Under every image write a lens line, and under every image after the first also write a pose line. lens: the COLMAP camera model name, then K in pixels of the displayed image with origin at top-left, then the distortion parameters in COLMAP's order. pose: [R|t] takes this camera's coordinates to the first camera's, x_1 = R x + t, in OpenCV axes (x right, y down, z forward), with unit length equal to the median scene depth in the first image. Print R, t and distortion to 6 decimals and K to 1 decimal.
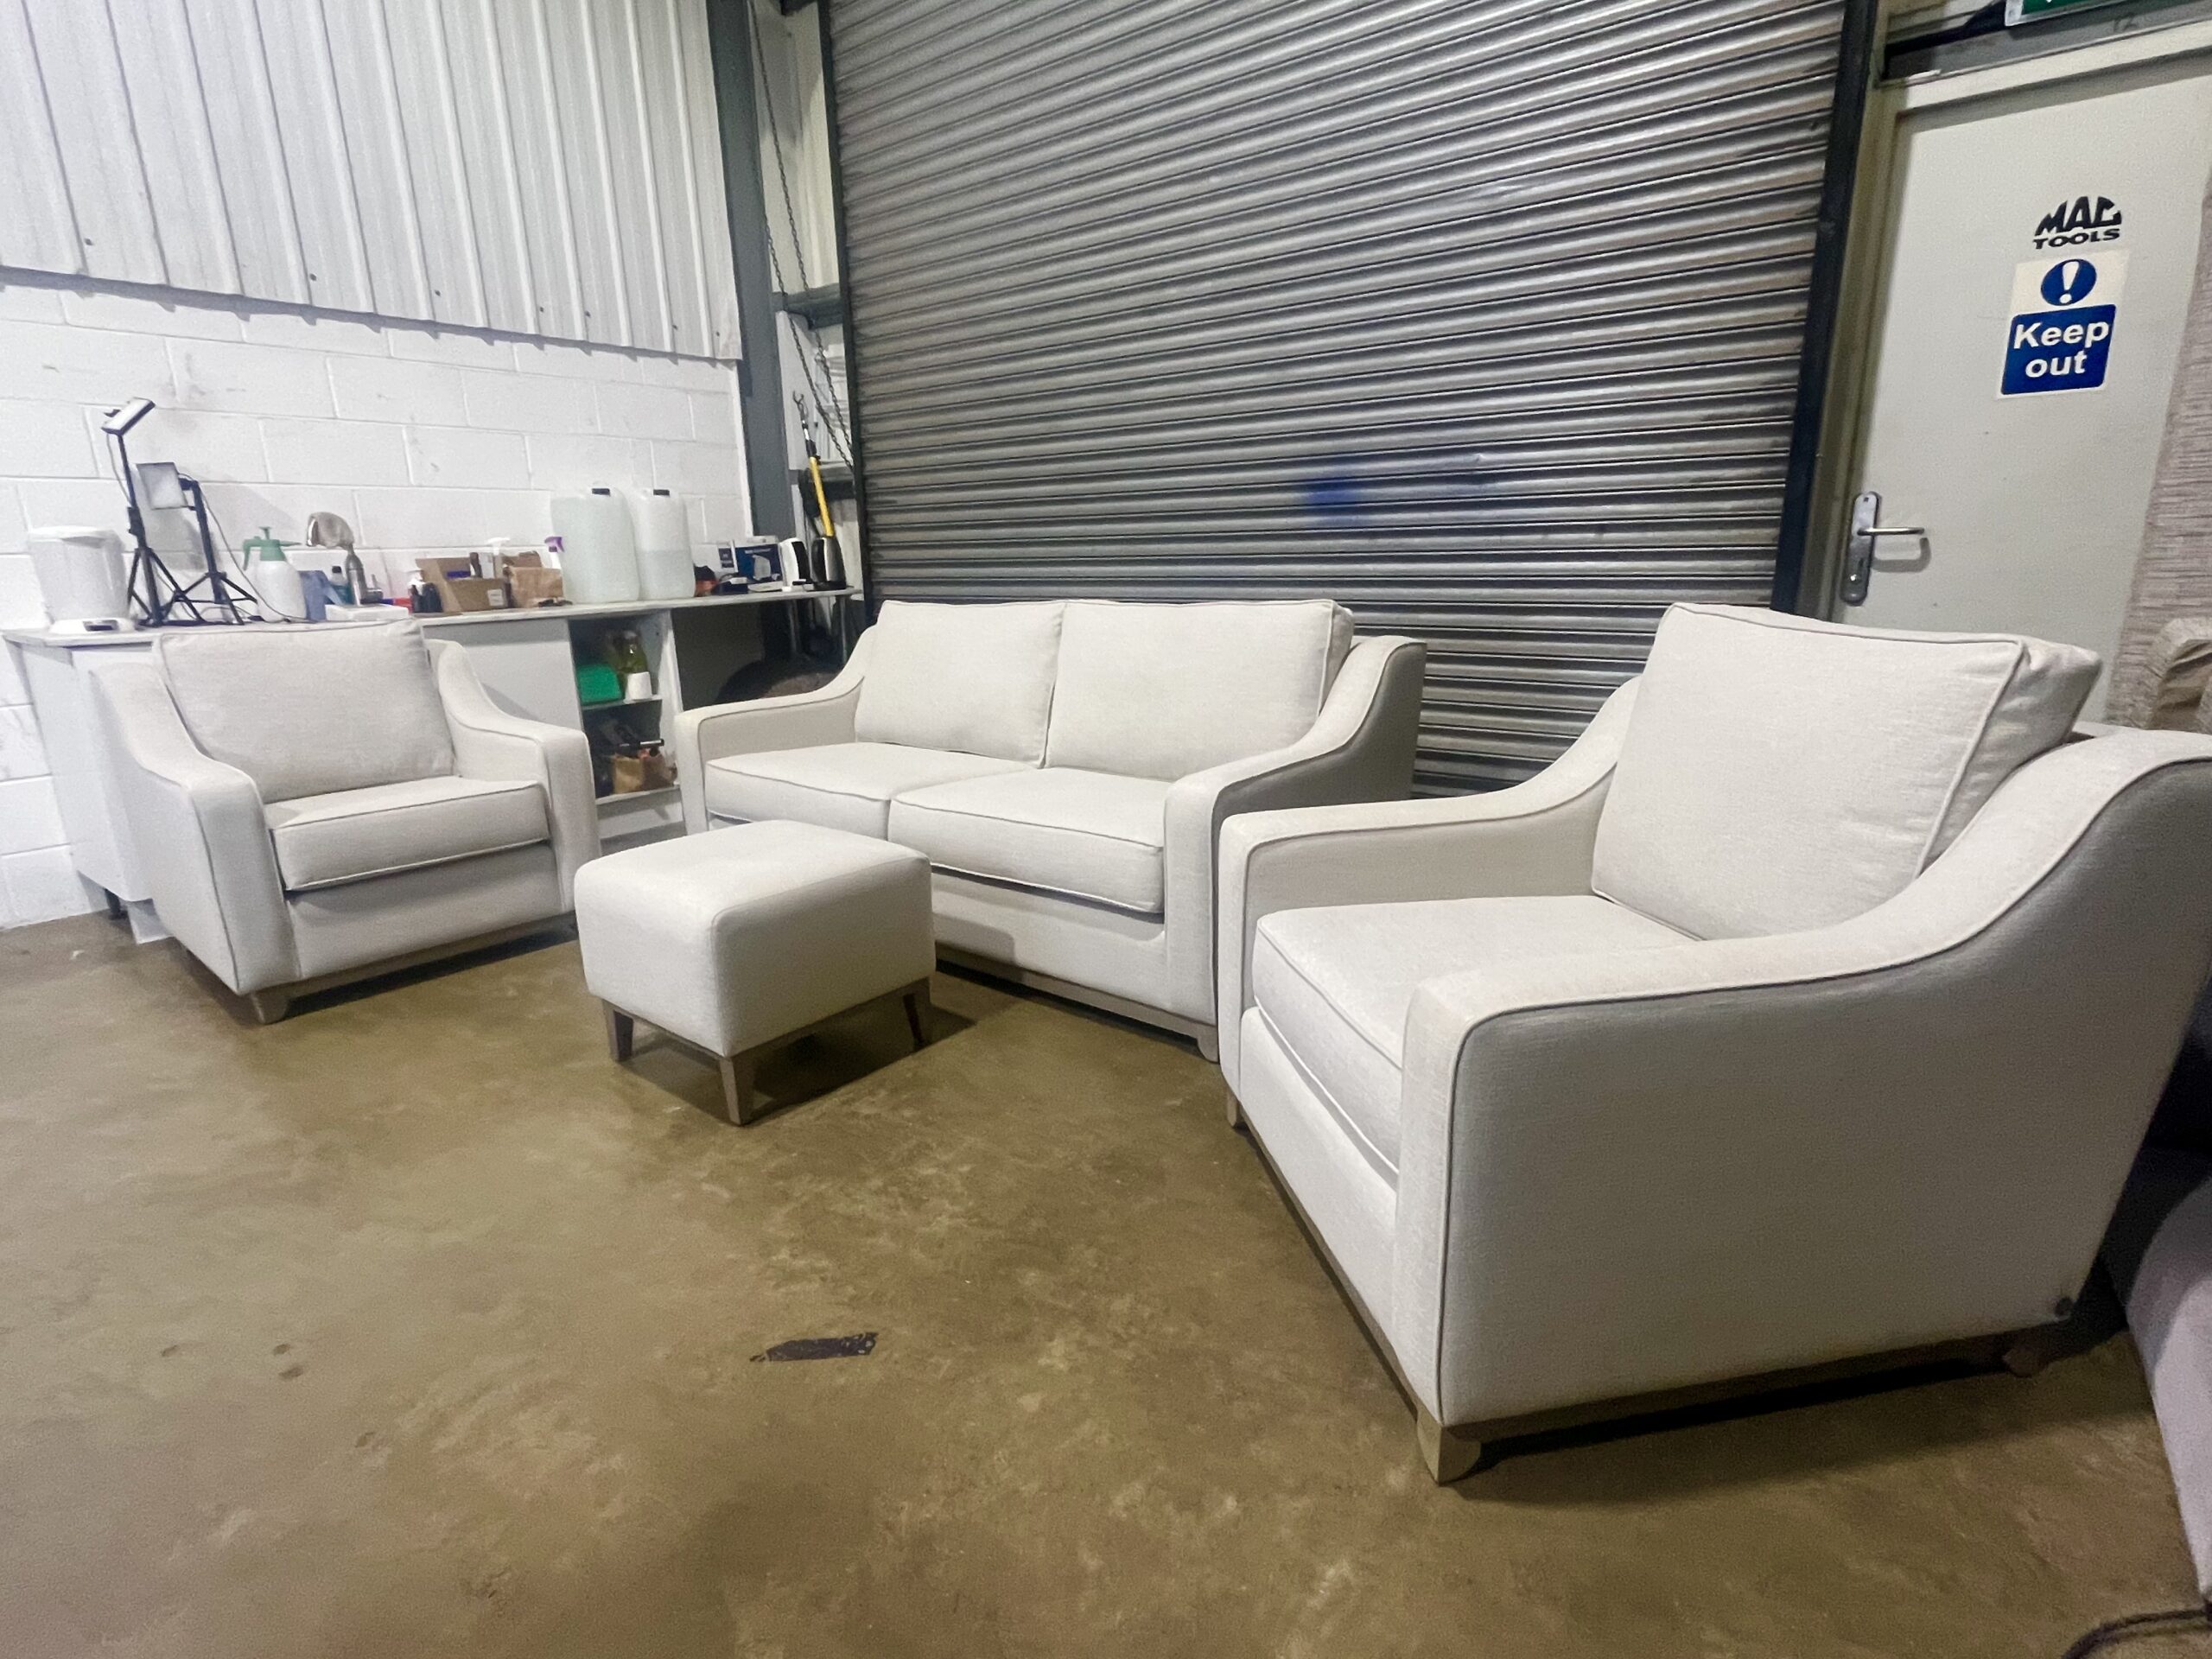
lens RADIAL K [[1099.0, 0, 1107.5], [0, 1099.0, 834.2], [0, 0, 1]] dist [-0.002897, -0.000275]
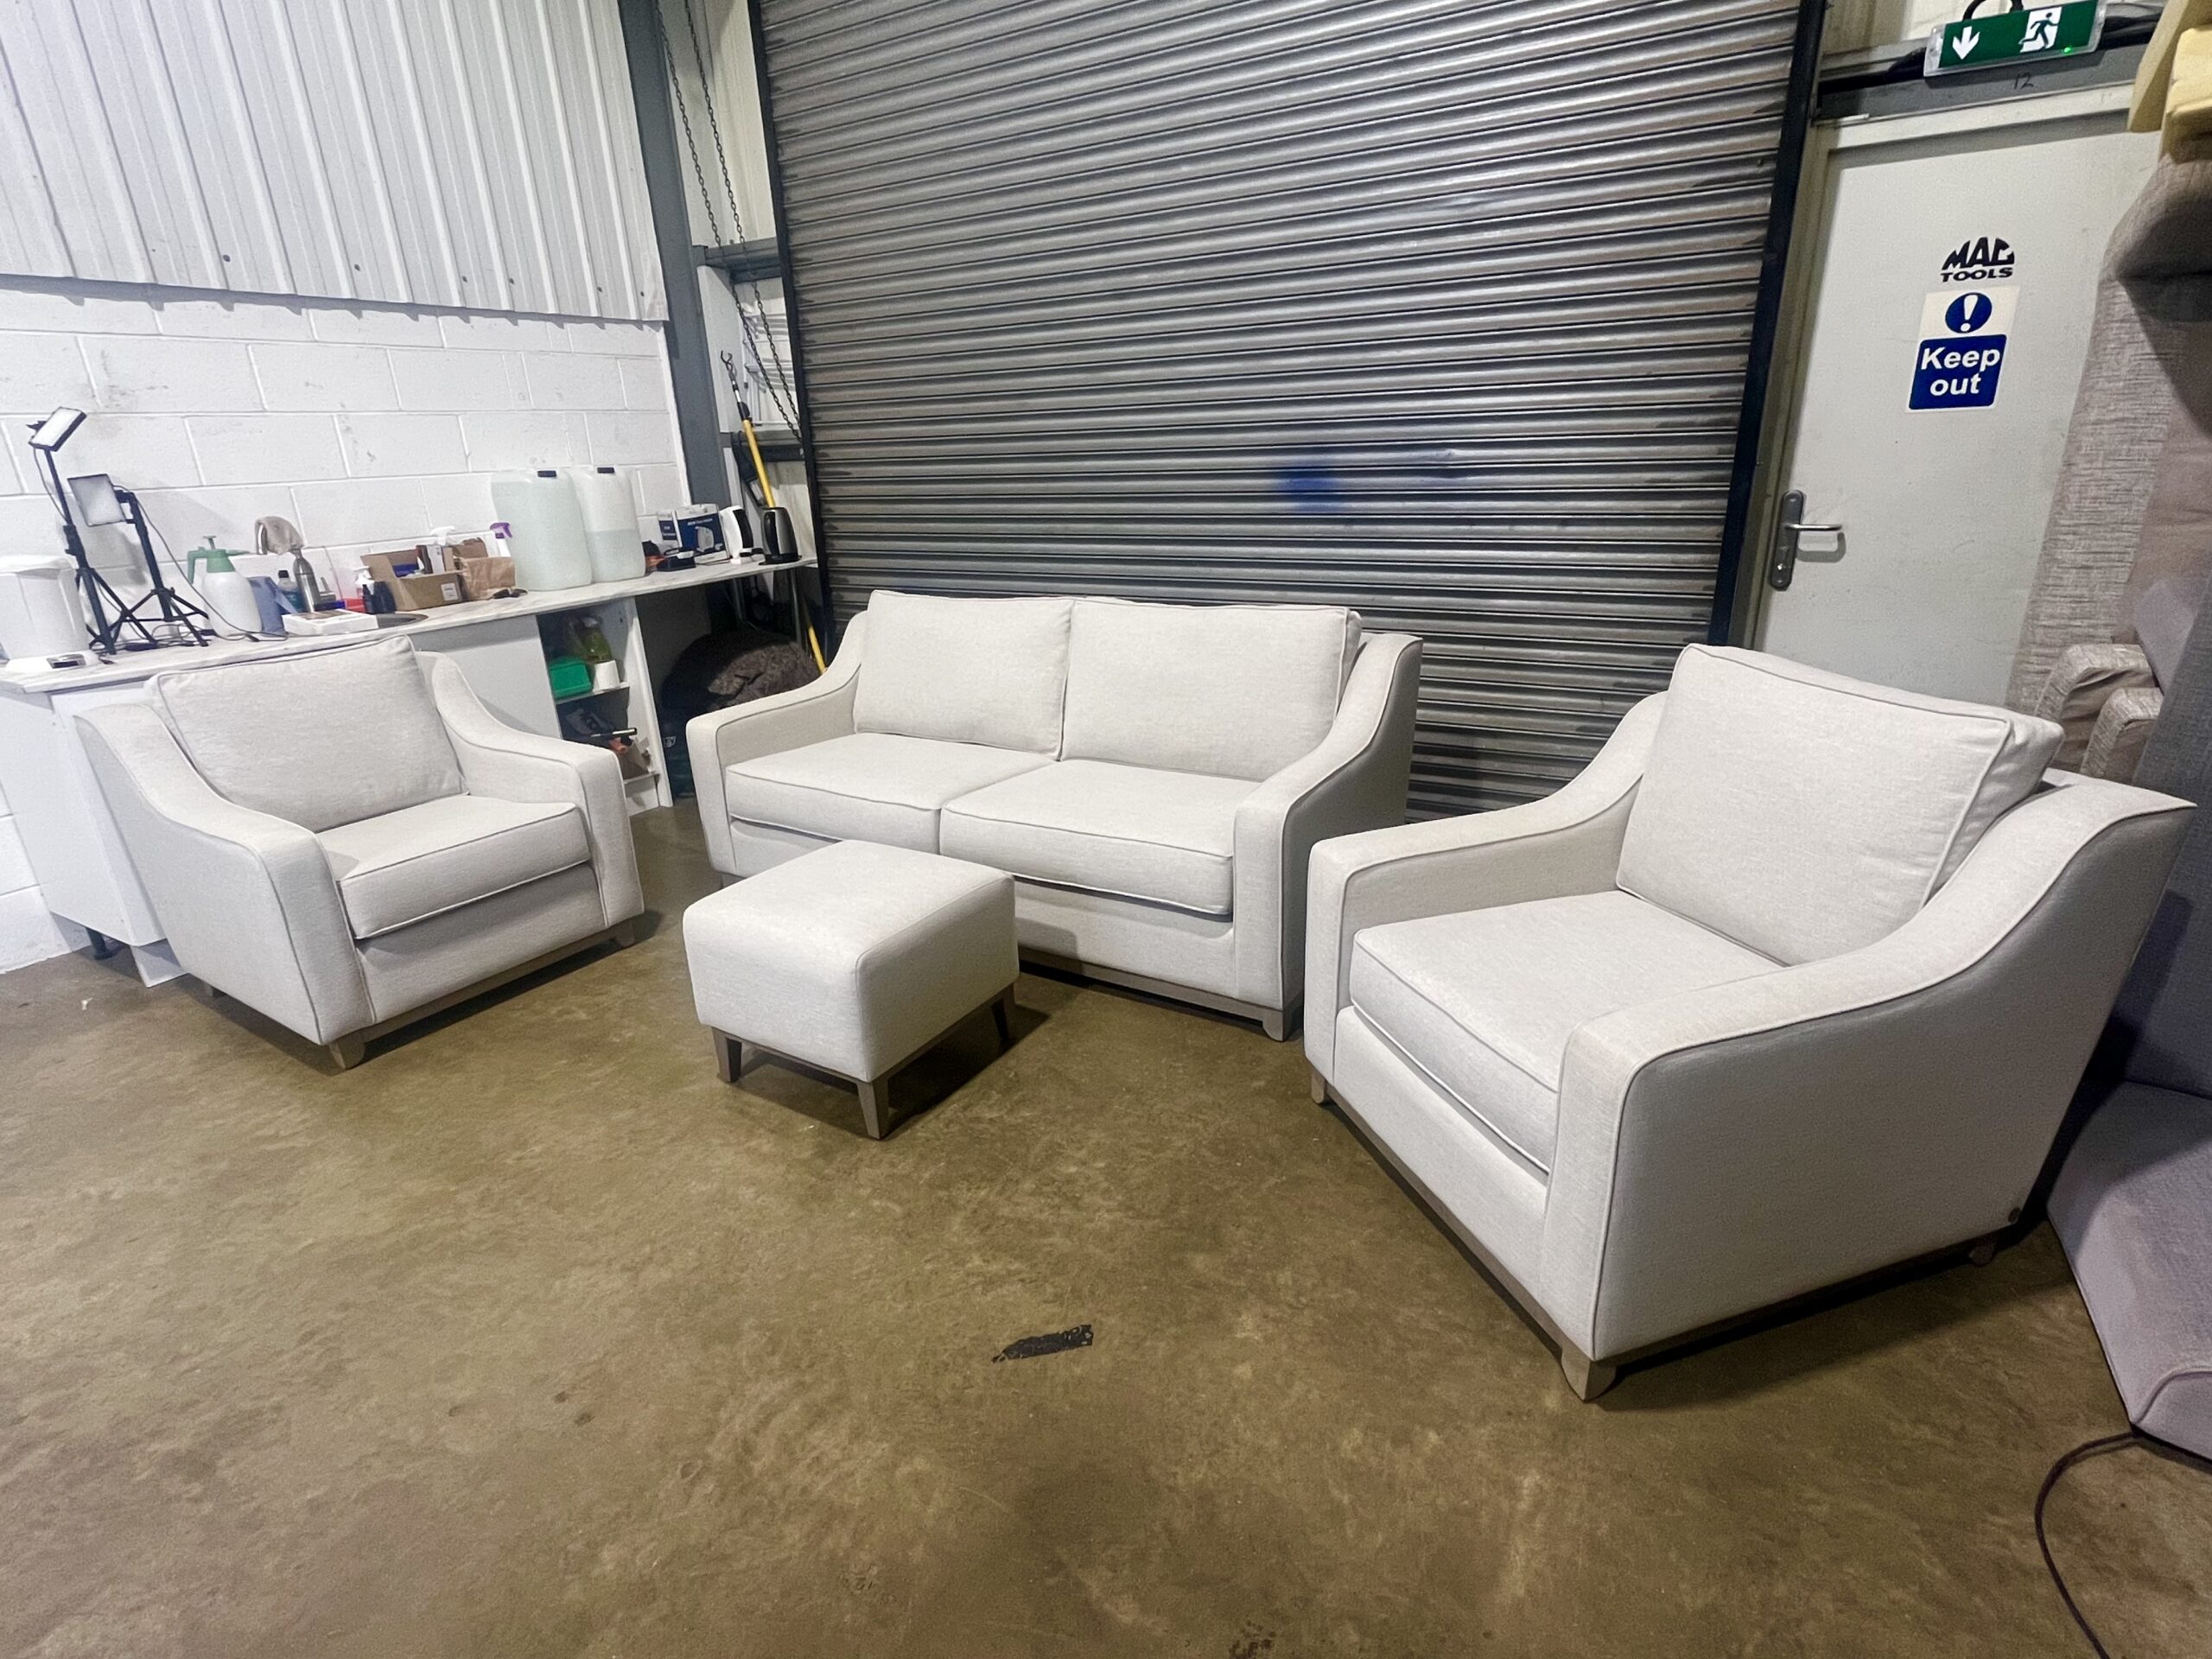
lens RADIAL K [[1099.0, 0, 1103.3], [0, 1099.0, 833.6], [0, 0, 1]] dist [-0.002897, -0.000275]
pose [[0.991594, -0.058409, 0.115456, -0.143258], [0.048012, 0.994705, 0.090865, -0.083155], [-0.120152, -0.084558, 0.989148, -0.056918]]
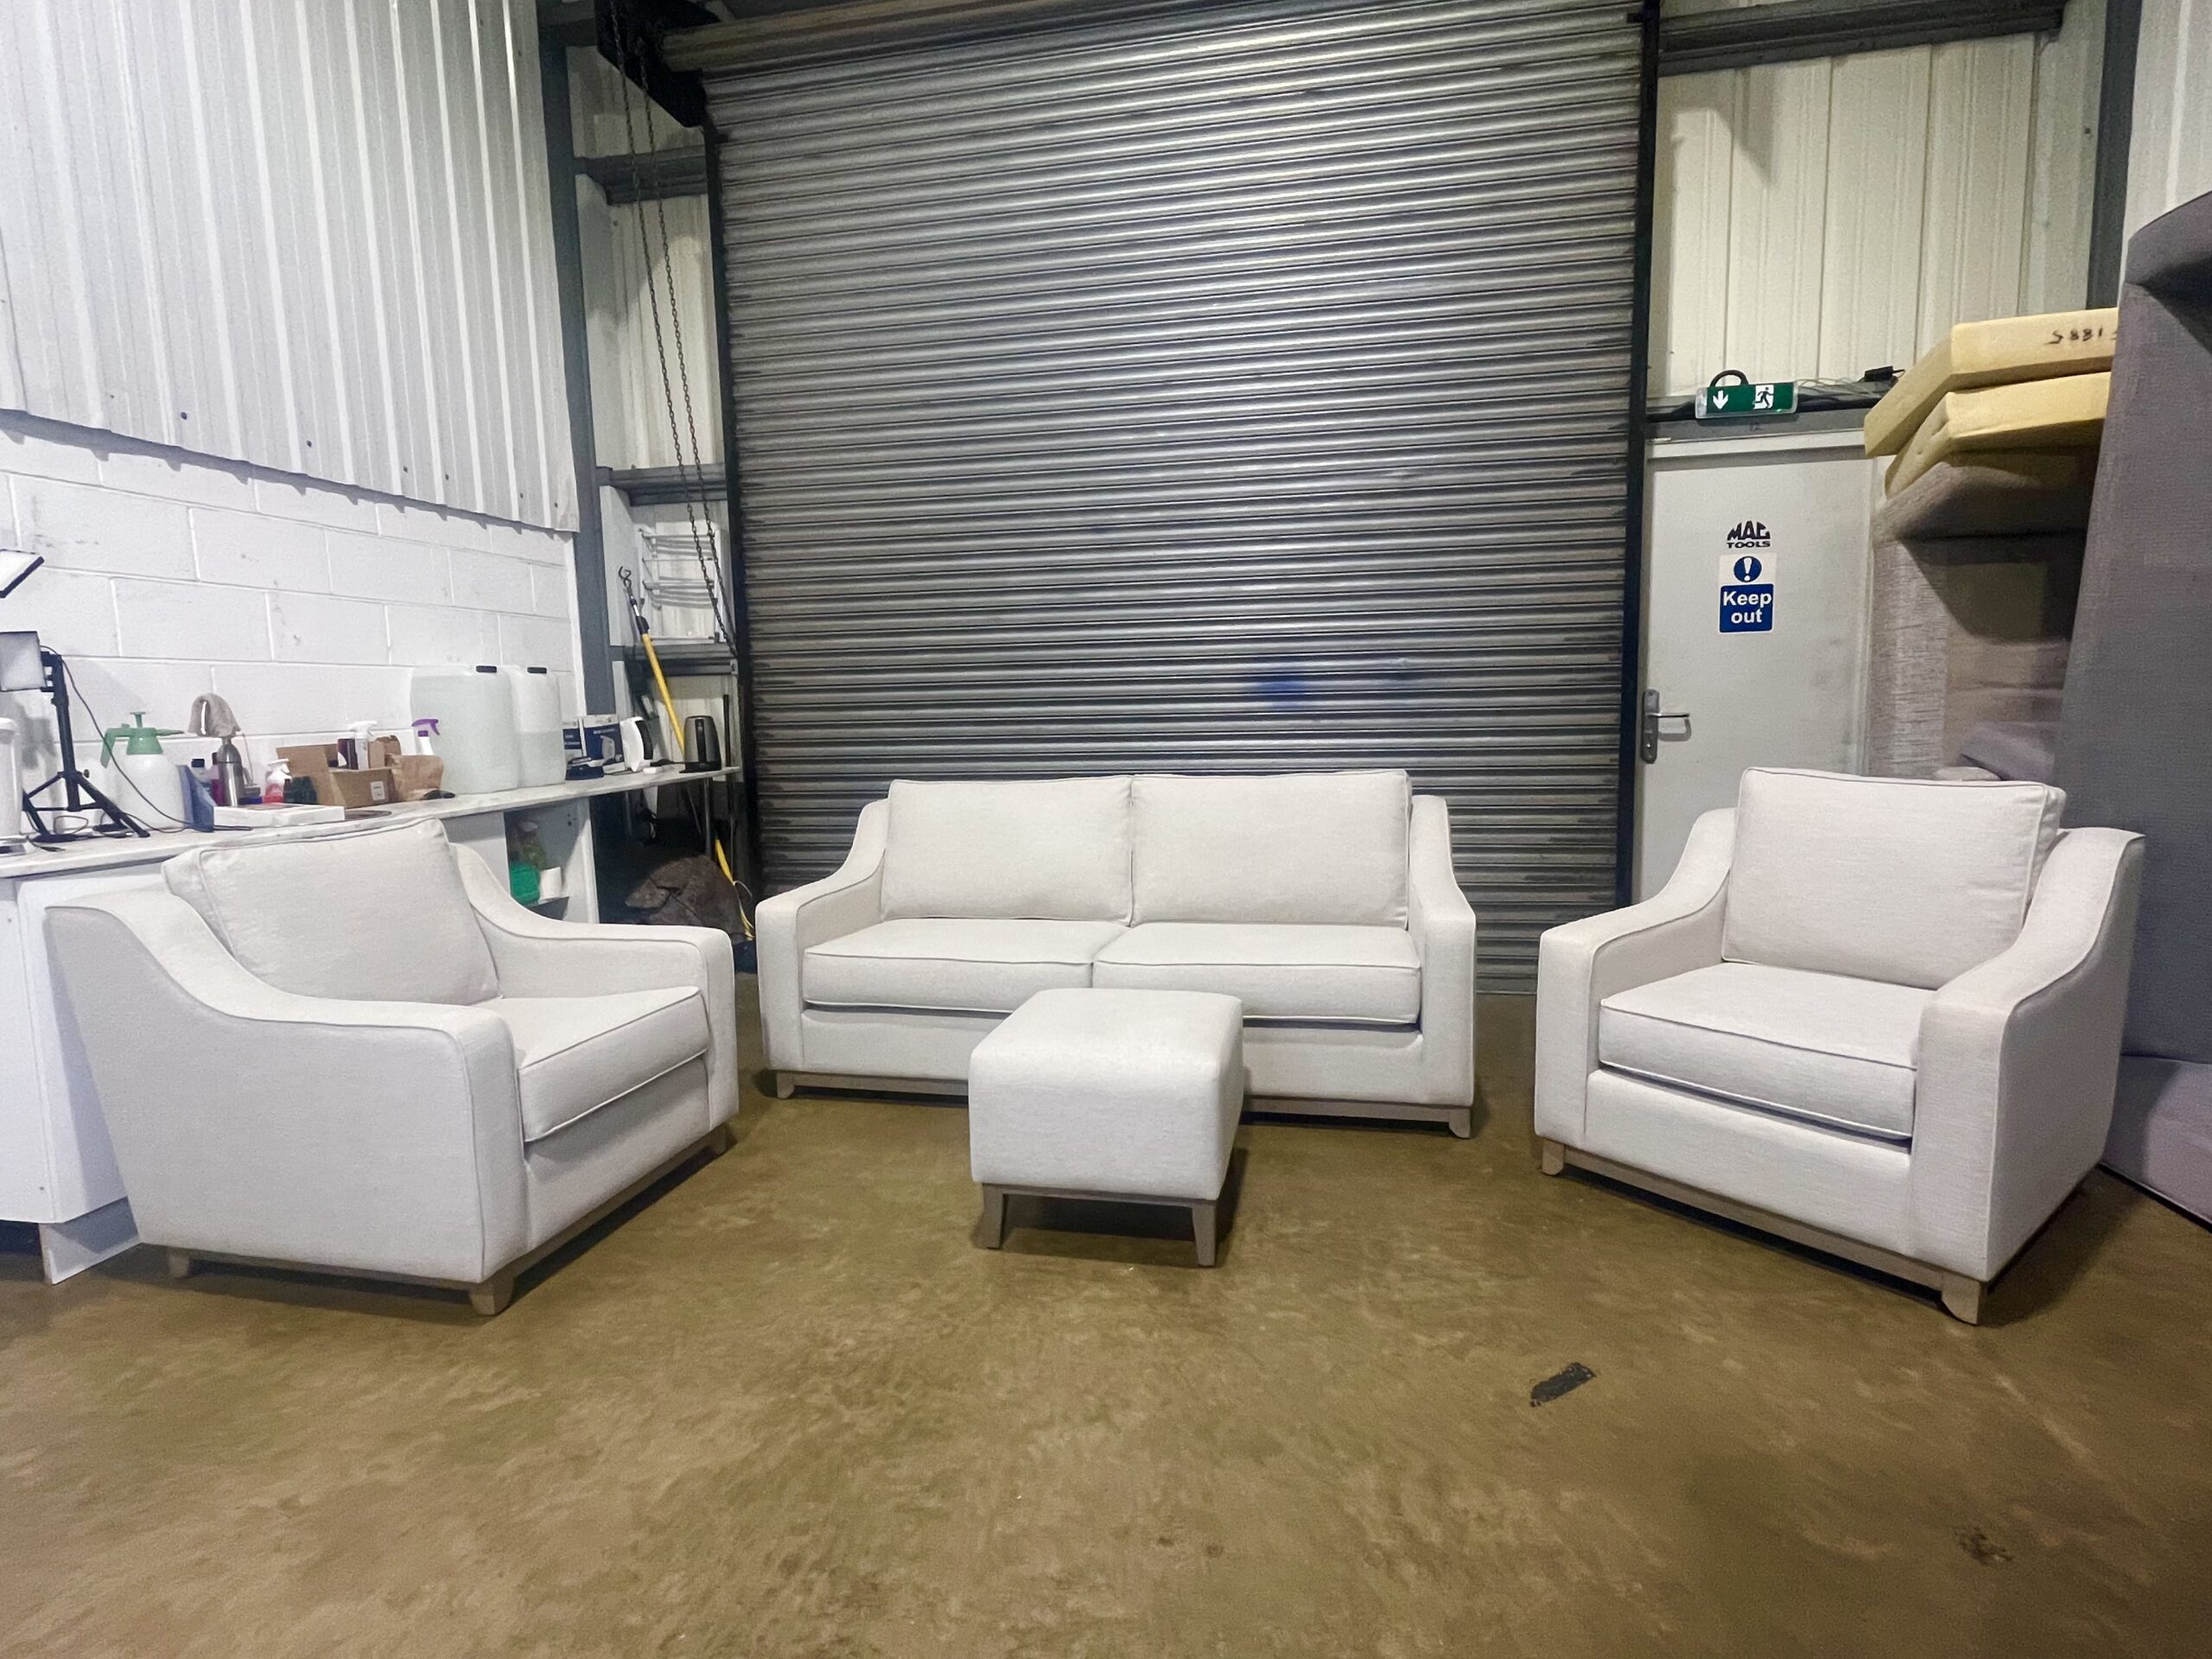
lens RADIAL K [[1099.0, 0, 1102.8], [0, 1099.0, 833.2], [0, 0, 1]] dist [-0.002897, -0.000275]
pose [[0.890316, -0.052984, 0.452249, -0.578454], [0.117900, 0.986160, -0.116567, -0.025540], [-0.439814, 0.157102, 0.884241, 0.021411]]
